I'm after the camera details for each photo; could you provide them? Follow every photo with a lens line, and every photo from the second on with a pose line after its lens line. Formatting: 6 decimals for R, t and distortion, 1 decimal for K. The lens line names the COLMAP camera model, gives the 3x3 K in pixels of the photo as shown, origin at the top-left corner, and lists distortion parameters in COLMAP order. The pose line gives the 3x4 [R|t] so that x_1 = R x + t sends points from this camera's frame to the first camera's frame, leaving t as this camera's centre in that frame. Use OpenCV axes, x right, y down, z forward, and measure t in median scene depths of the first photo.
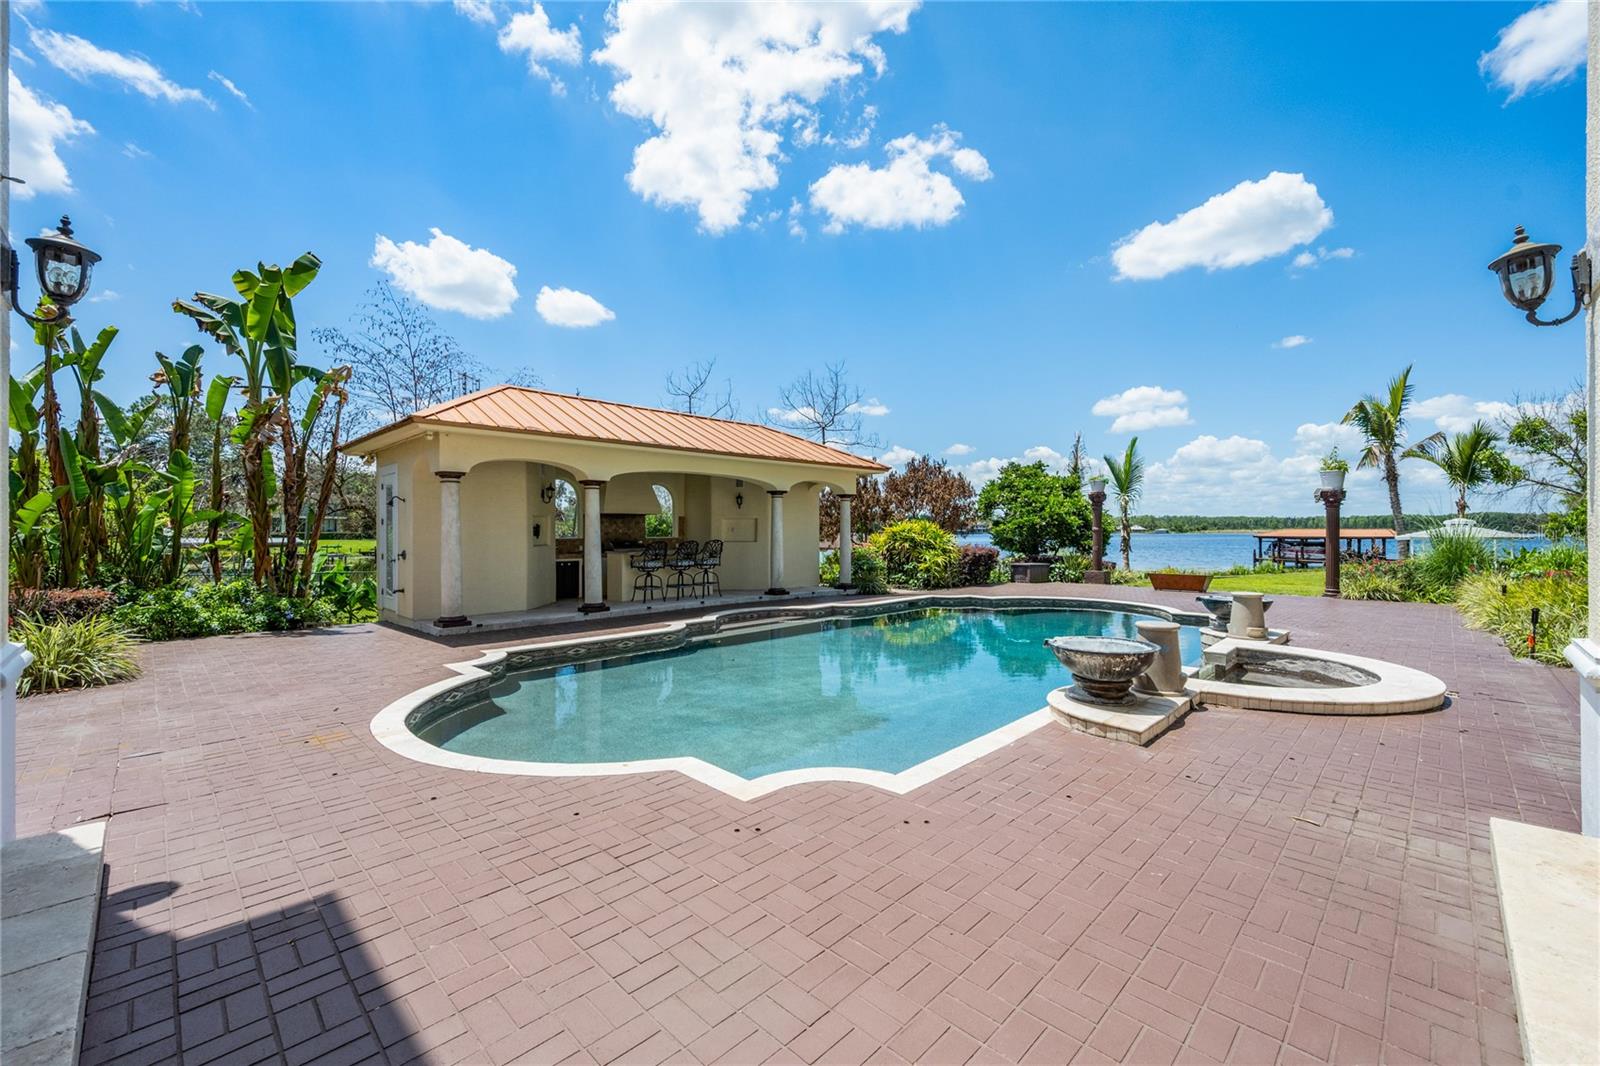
lens RADIAL K [[650.1, 0, 800.0], [0, 650.1, 533.0], [0, 0, 1]] dist [0.000417, 0.000067]
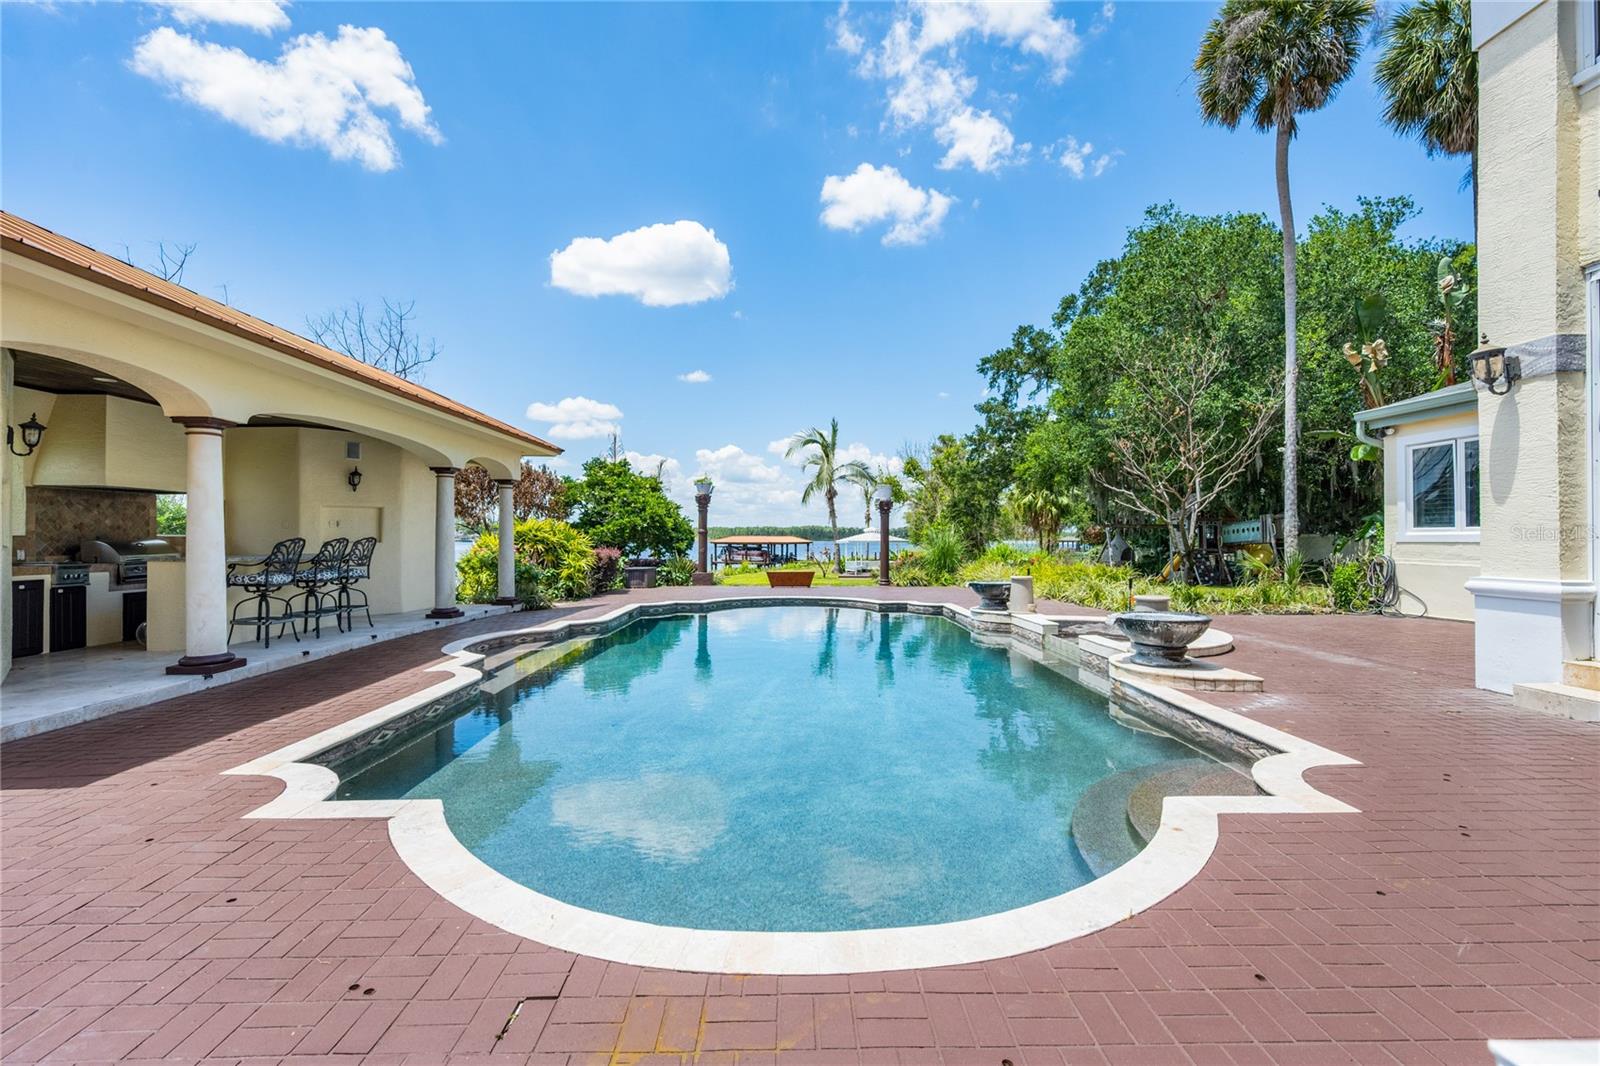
lens RADIAL K [[693.7, 0, 800.0], [0, 693.7, 533.0], [0, 0, 1]] dist [-0.000418, -0.000040]
pose [[0.698482, 0.006934, 0.715594, -0.248576], [0.001595, 0.999935, -0.011246, 0.011320], [-0.715626, 0.008996, 0.698426, 0.176741]]
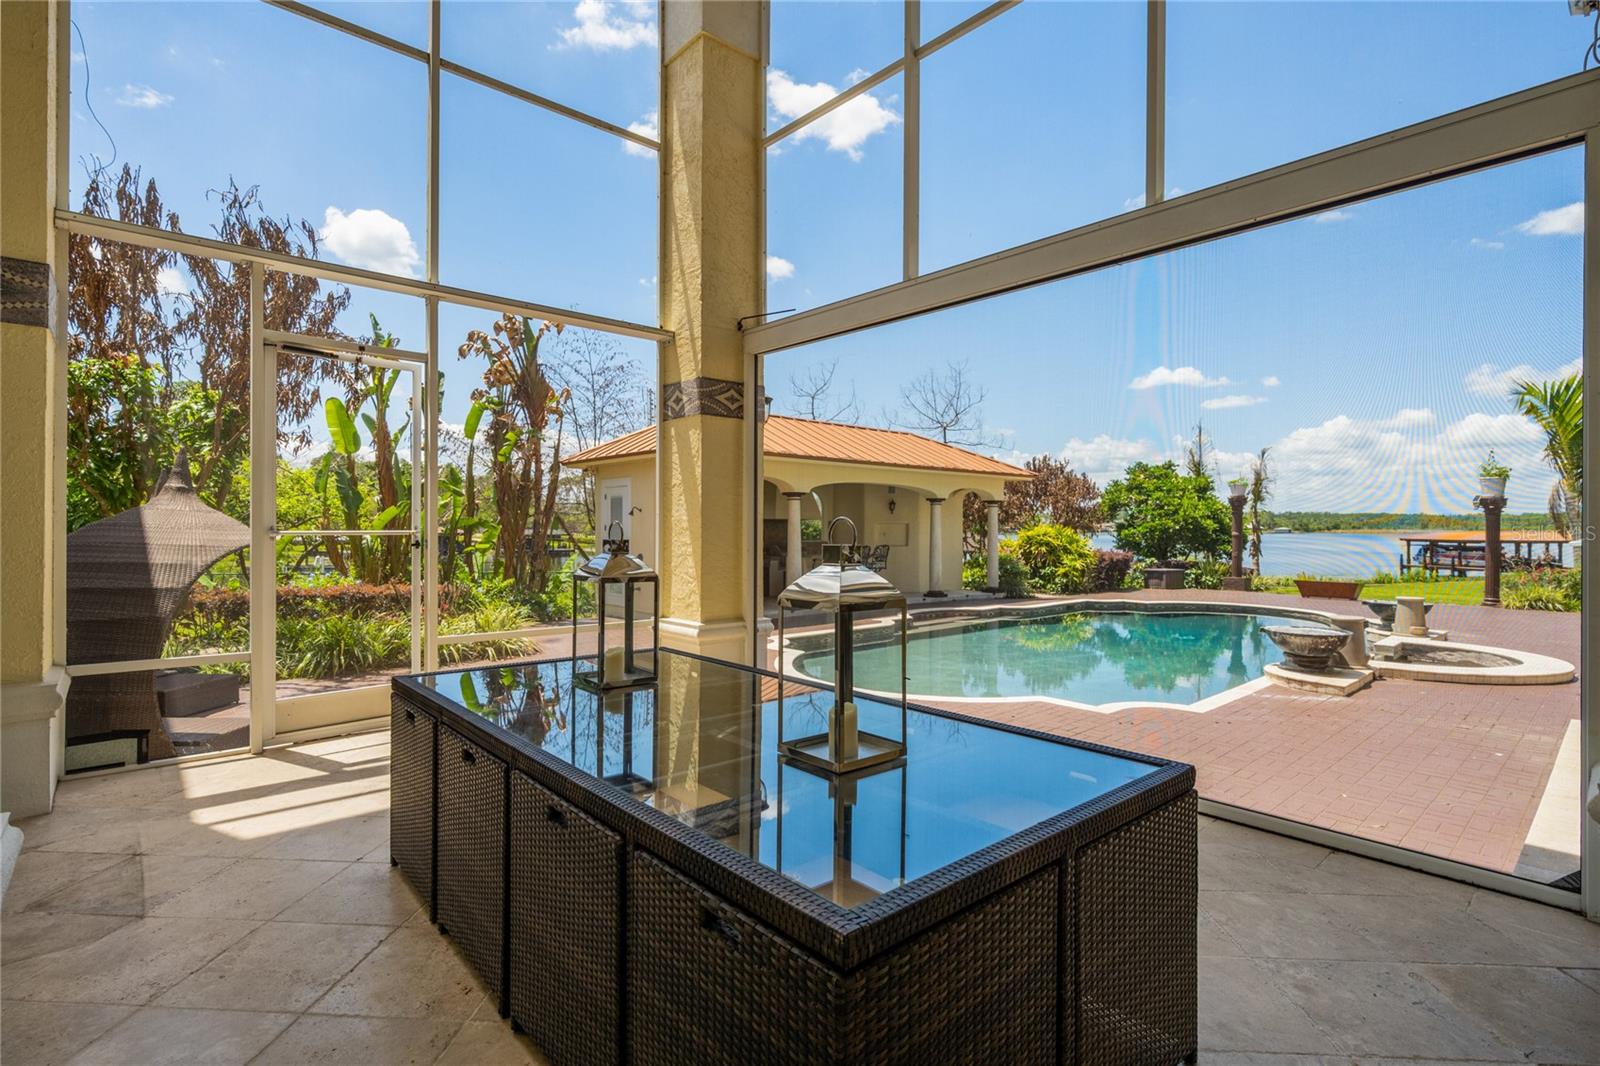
lens RADIAL K [[756.9, 0, 800.0], [0, 756.9, 533.0], [0, 0, 1]] dist [0.000481, -0.000525]
pose [[0.998234, 0.006076, -0.059090, -0.150812], [-0.005821, 0.999973, 0.004476, -0.010630], [0.059115, -0.004124, 0.998243, -0.194329]]
